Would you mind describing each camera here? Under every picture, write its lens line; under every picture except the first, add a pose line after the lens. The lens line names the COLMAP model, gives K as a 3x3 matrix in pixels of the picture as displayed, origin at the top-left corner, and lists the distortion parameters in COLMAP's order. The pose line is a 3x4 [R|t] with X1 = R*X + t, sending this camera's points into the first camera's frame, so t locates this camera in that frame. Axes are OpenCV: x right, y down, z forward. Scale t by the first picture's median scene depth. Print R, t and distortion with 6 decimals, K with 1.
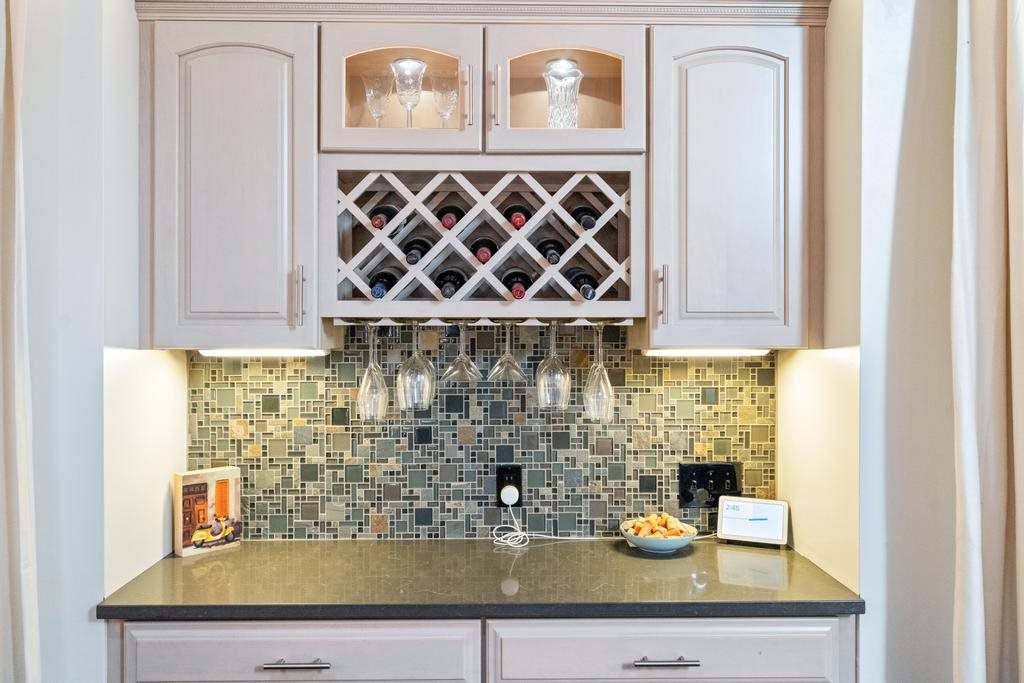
lens RADIAL K [[812.8, 0, 506.3], [0, 812.8, 321.6], [0, 0, 1]] dist [0.004819, 0.001200]
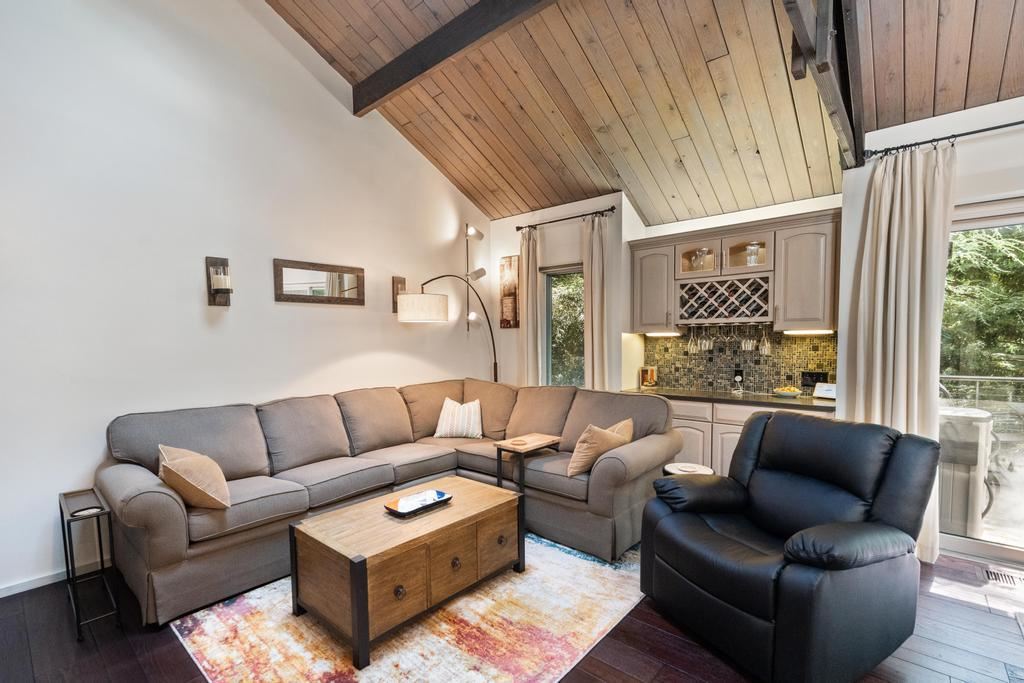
lens RADIAL K [[457.7, 0, 508.2], [0, 457.7, 365.6], [0, 0, 1]] dist [-0.000650, -0.000180]
pose [[0.739607, 0.030580, -0.672343, 0.584784], [0.009173, 0.998417, 0.055501, 0.057307], [0.672976, -0.047216, 0.738156, -1.009775]]
